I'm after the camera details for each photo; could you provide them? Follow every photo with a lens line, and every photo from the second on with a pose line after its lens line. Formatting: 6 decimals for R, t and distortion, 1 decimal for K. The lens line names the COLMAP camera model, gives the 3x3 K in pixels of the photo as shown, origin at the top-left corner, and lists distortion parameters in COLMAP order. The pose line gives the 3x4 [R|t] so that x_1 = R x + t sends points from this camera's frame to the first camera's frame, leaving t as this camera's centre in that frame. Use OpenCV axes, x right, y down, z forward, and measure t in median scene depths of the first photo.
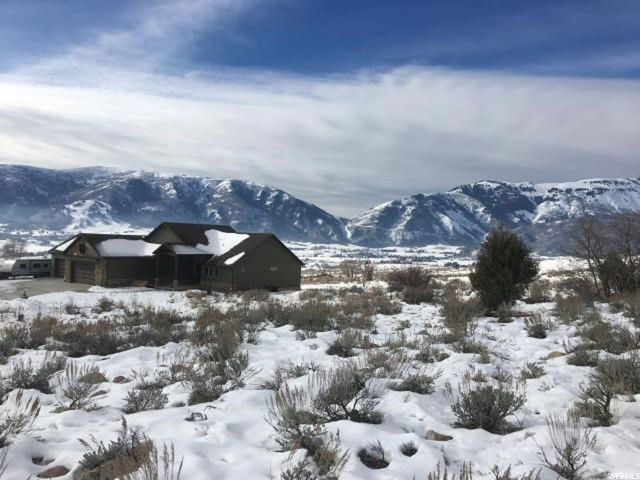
lens RADIAL K [[537.0, 0, 317.5], [0, 537.0, 241.8], [0, 0, 1]] dist [0.063638, -0.076883]
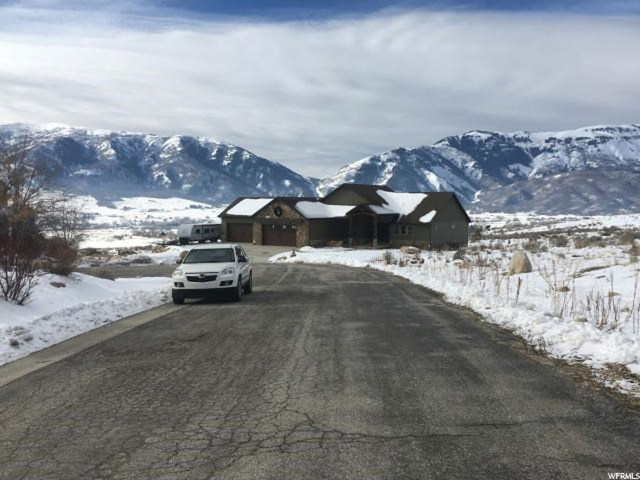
lens RADIAL K [[622.8, 0, 320.0], [0, 622.8, 240.0], [0, 0, 1]] dist [0.052473, -0.020507]
pose [[0.997988, -0.031436, 0.055064, -0.398365], [0.028413, 0.998090, 0.054847, 0.003819], [-0.056683, -0.053172, 0.996975, -0.171820]]
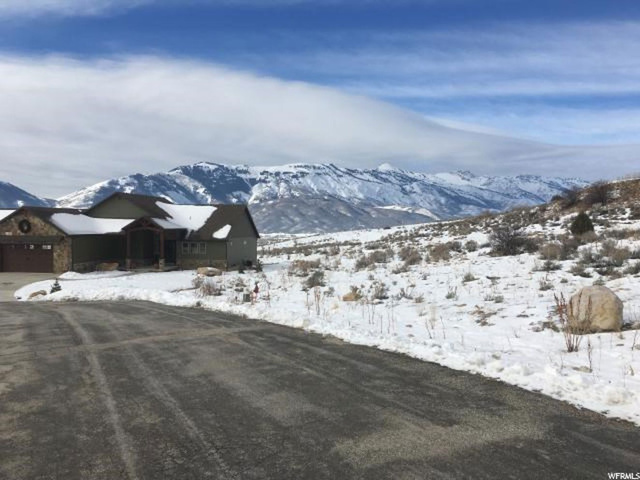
lens RADIAL K [[537.0, 0, 317.5], [0, 537.0, 241.8], [0, 0, 1]] dist [0.063638, -0.076883]
pose [[0.875316, -0.044591, 0.481490, -0.418074], [0.027466, 0.998716, 0.042559, 0.012631], [-0.482770, -0.024028, 0.875418, 0.123927]]
